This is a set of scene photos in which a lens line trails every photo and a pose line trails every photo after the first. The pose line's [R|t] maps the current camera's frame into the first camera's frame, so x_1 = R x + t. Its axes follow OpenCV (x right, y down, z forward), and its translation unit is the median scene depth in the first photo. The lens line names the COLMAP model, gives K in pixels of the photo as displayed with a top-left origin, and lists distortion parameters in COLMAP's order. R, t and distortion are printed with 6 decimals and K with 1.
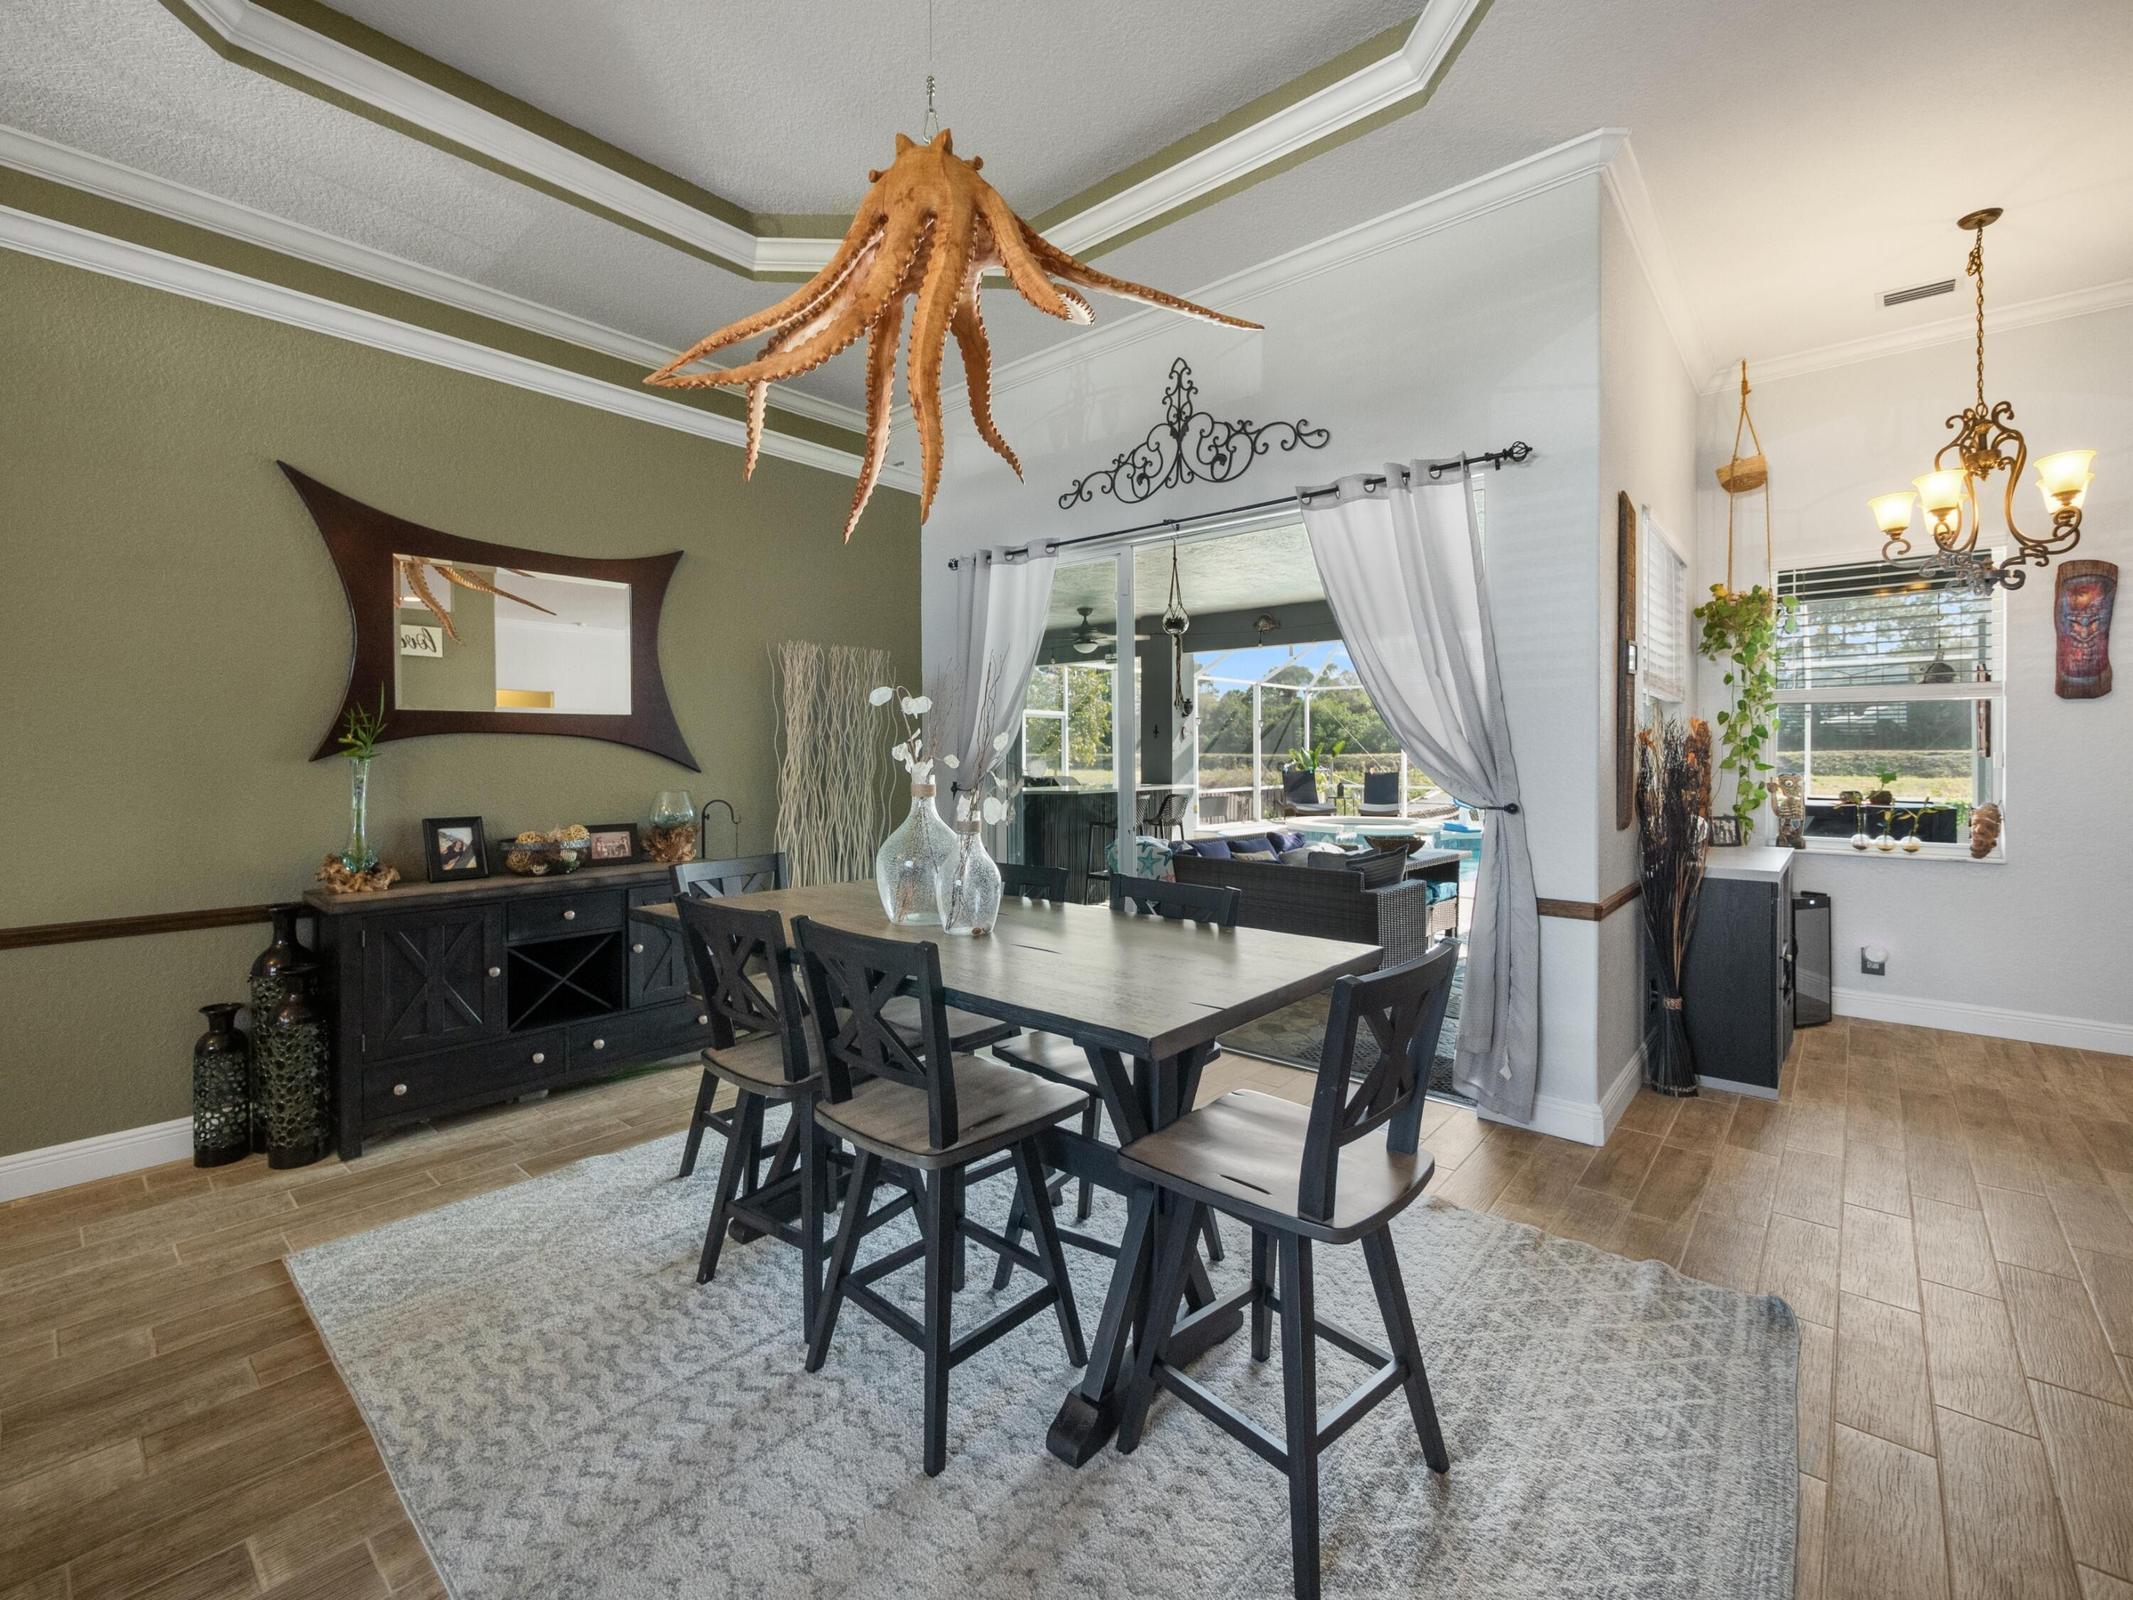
lens RADIAL K [[913.7, 0, 1062.2], [0, 913.7, 772.9], [0, 0, 1]] dist [-0.004116, -0.000436]
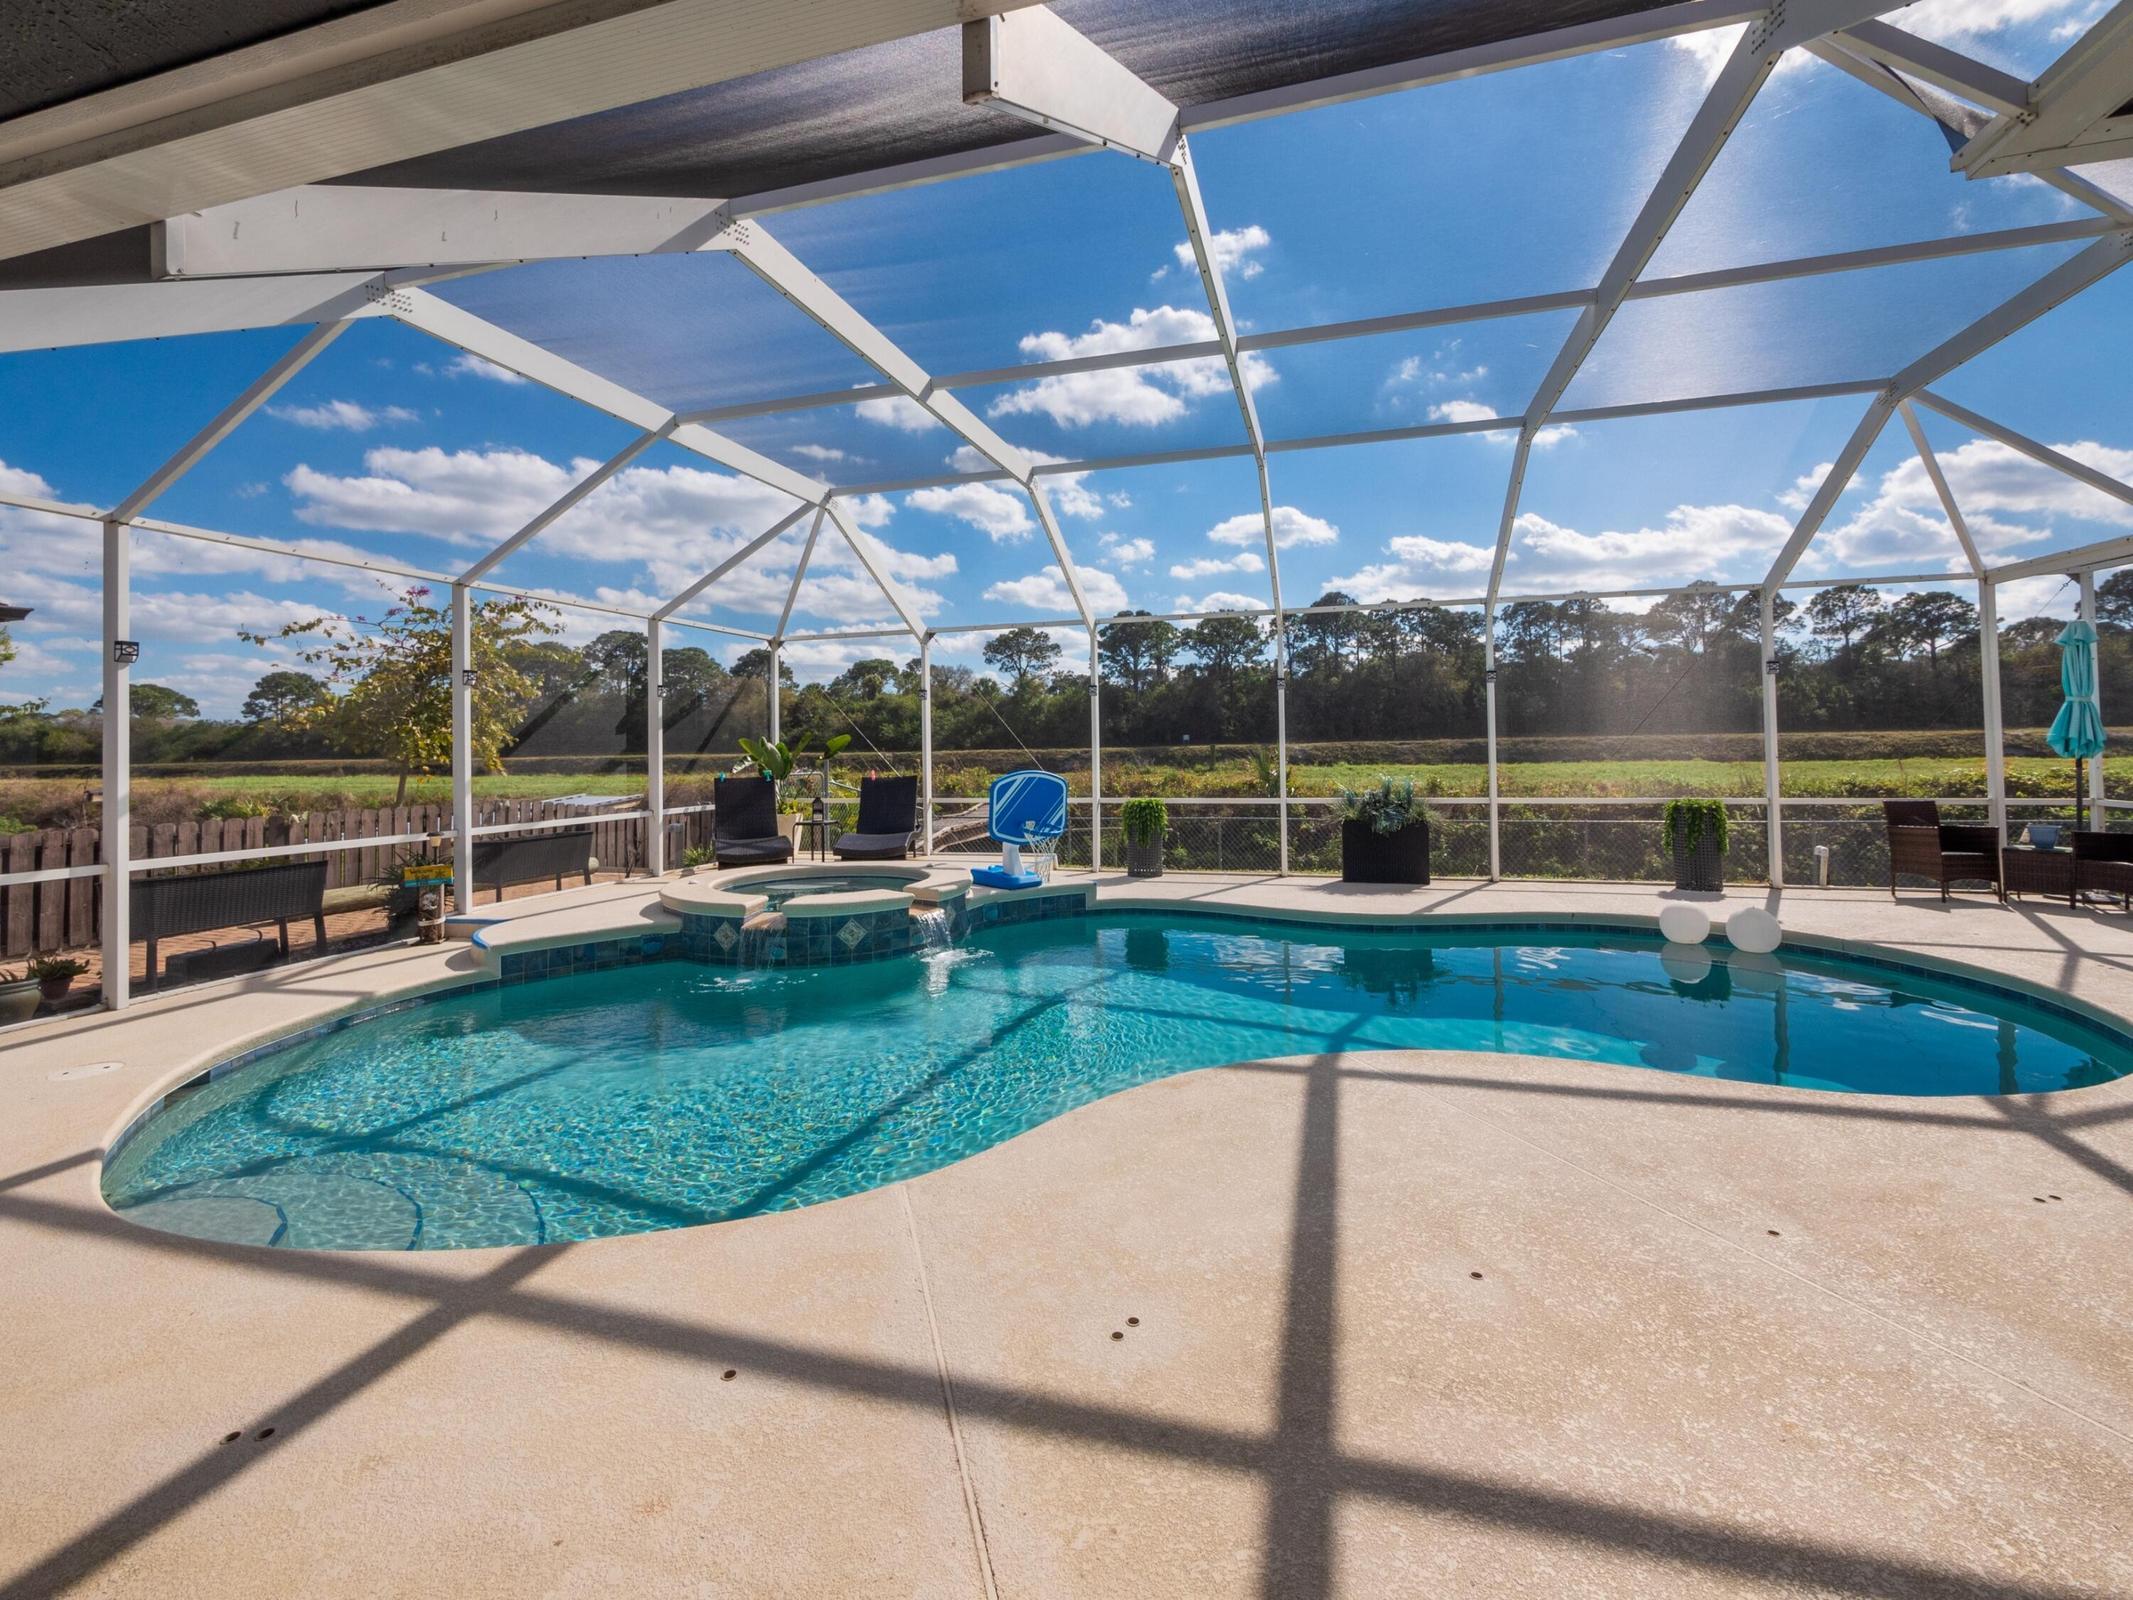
lens RADIAL K [[929.9, 0, 1069.5], [0, 929.9, 729.1], [0, 0, 1]] dist [-0.038251, 0.000145]
pose [[0.904233, -0.004151, 0.427019, 0.200041], [0.023835, 0.998885, -0.040762, -0.004670], [-0.426373, 0.047036, 0.903324, 0.405567]]
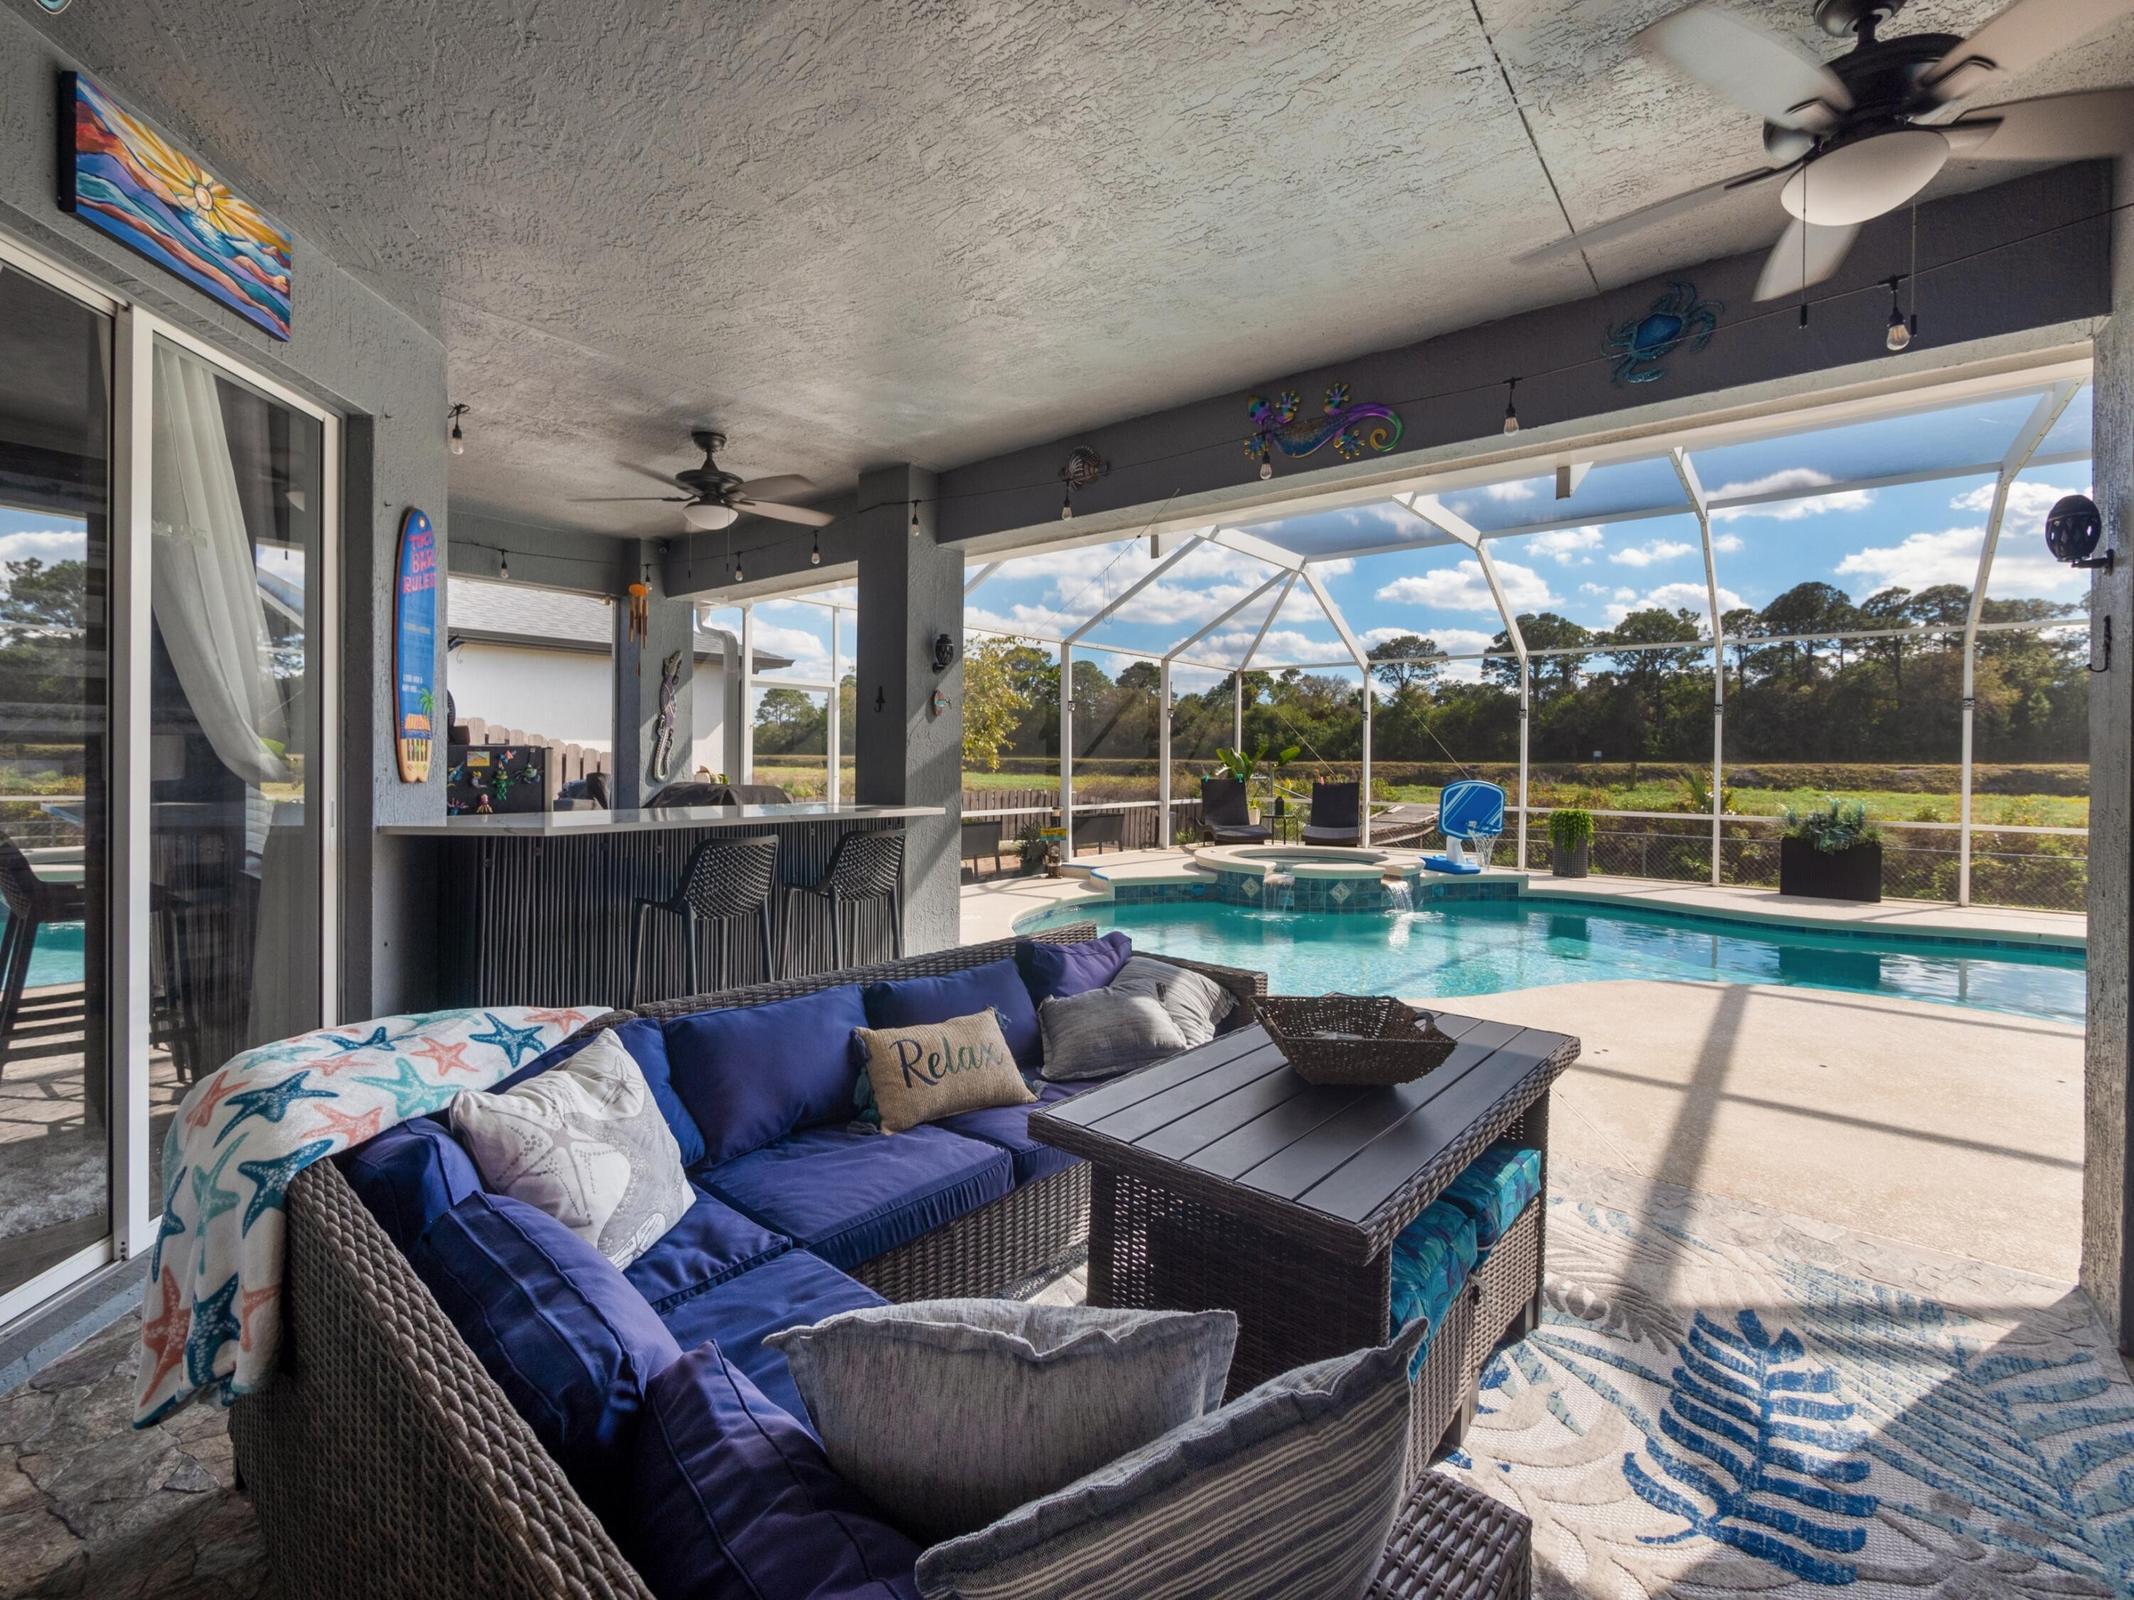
lens RADIAL K [[919.8, 0, 1052.8], [0, 919.8, 763.3], [0, 0, 1]] dist [-0.009991, 0.000592]
pose [[0.999431, 0.011745, 0.031608, 0.099536], [-0.011245, 0.999810, -0.015952, -0.002141], [-0.031789, 0.015588, 0.999373, 0.270030]]
